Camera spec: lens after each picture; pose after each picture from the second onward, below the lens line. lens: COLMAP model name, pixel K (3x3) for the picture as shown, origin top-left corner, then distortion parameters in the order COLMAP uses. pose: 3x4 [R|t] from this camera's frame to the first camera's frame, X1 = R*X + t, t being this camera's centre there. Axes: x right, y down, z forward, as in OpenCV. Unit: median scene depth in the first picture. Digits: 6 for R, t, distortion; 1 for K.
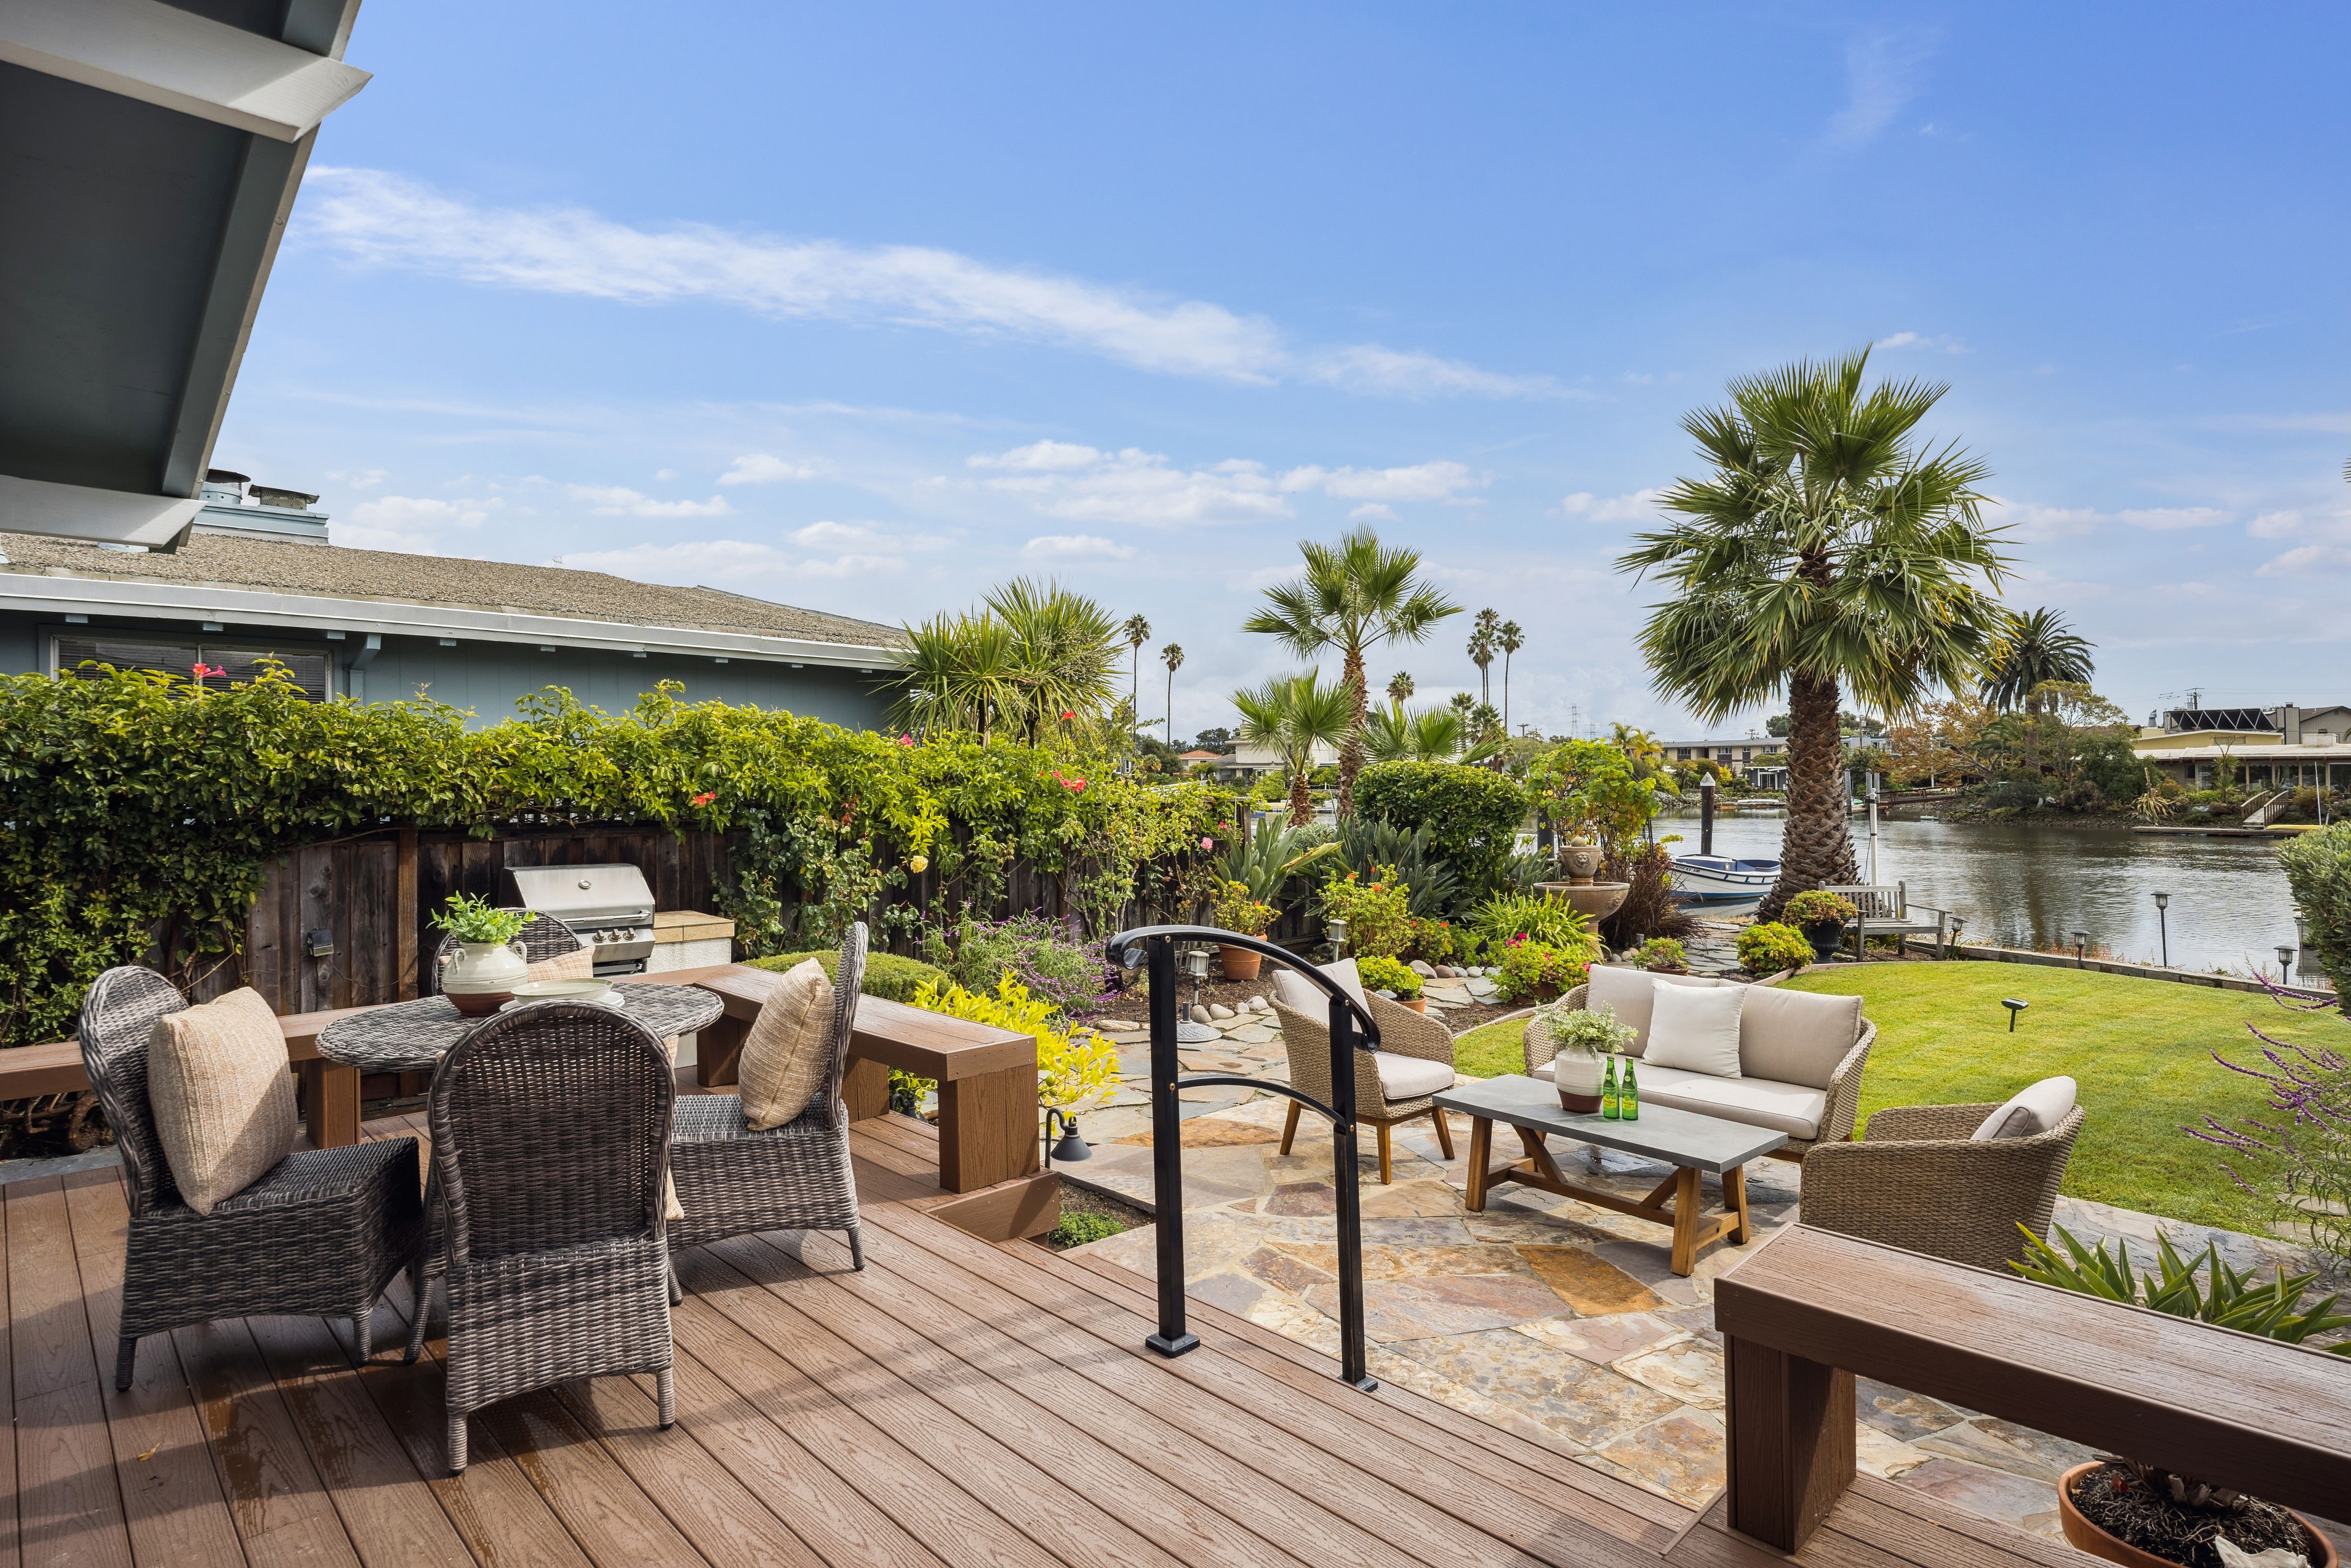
lens RADIAL K [[1197.4, 0, 1175.5], [0, 1197.4, 784.0], [0, 0, 1]] dist [-0.003476, -0.000948]
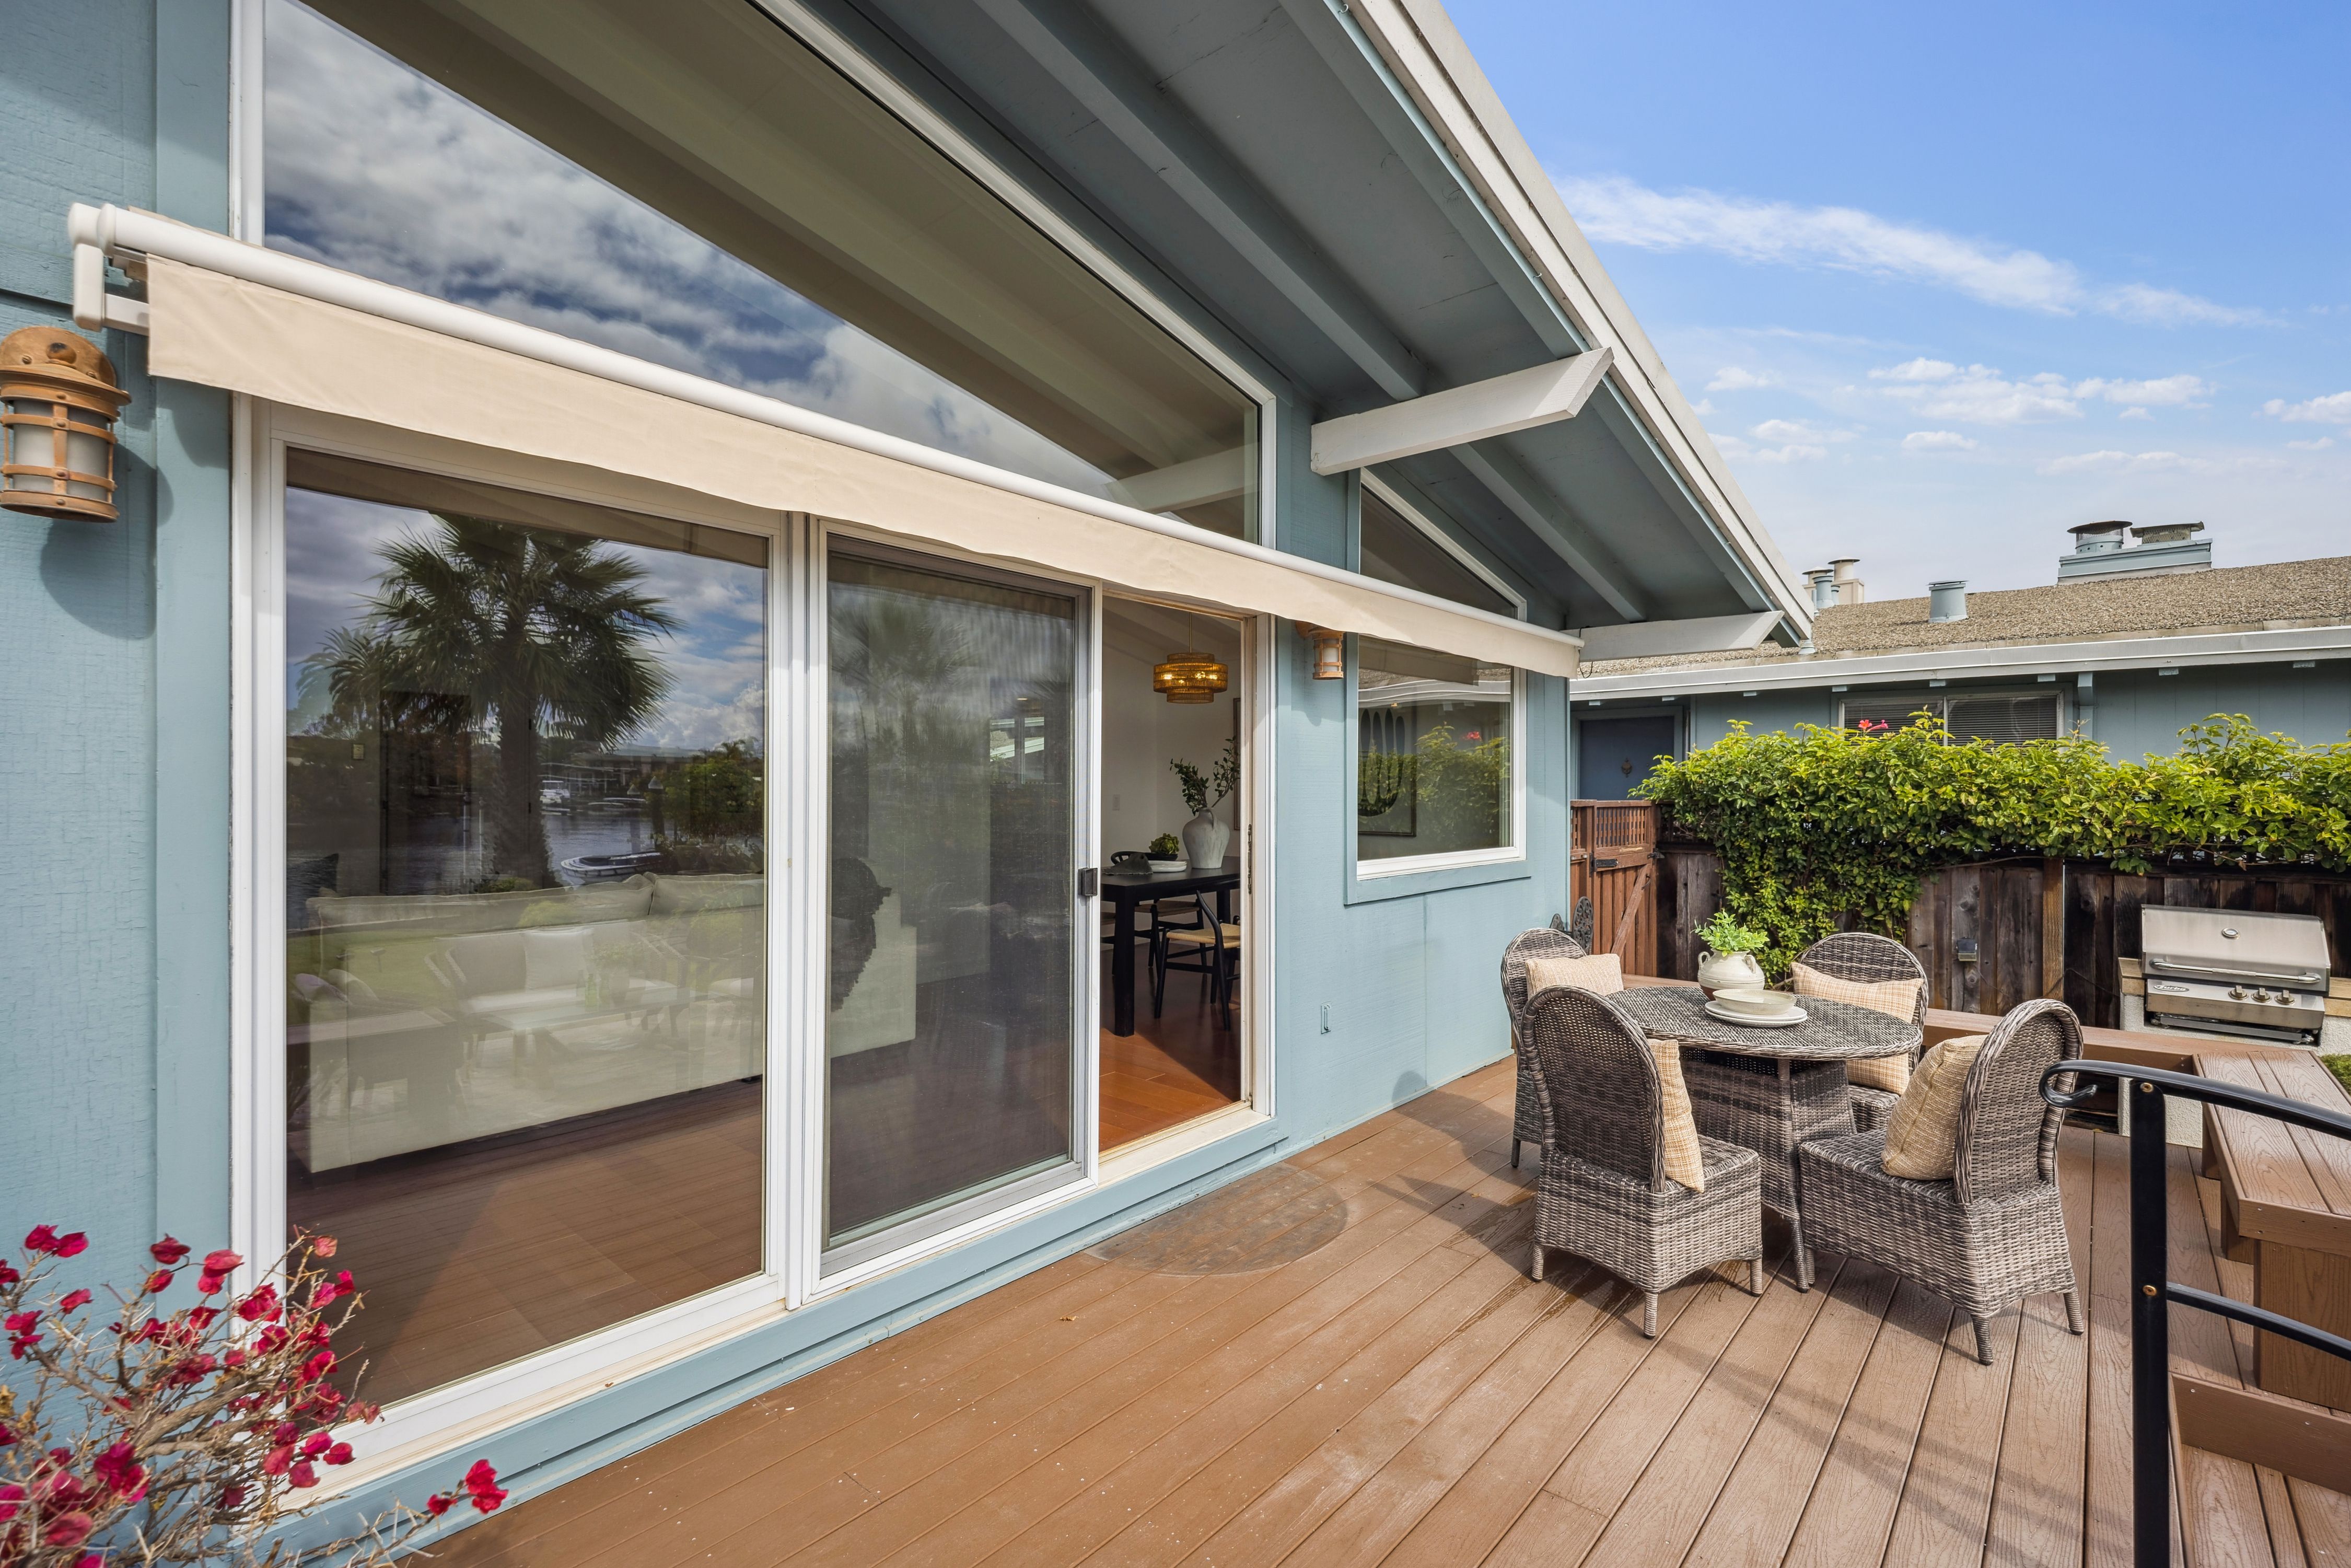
lens RADIAL K [[1067.6, 0, 1175.5], [0, 1067.6, 784.0], [0, 0, 1]] dist [0.000721, -0.010926]
pose [[0.066159, 0.002651, -0.997806, 0.269890], [-0.011624, 0.999931, 0.001886, -0.022574], [0.997741, 0.011474, 0.066185, 0.158120]]
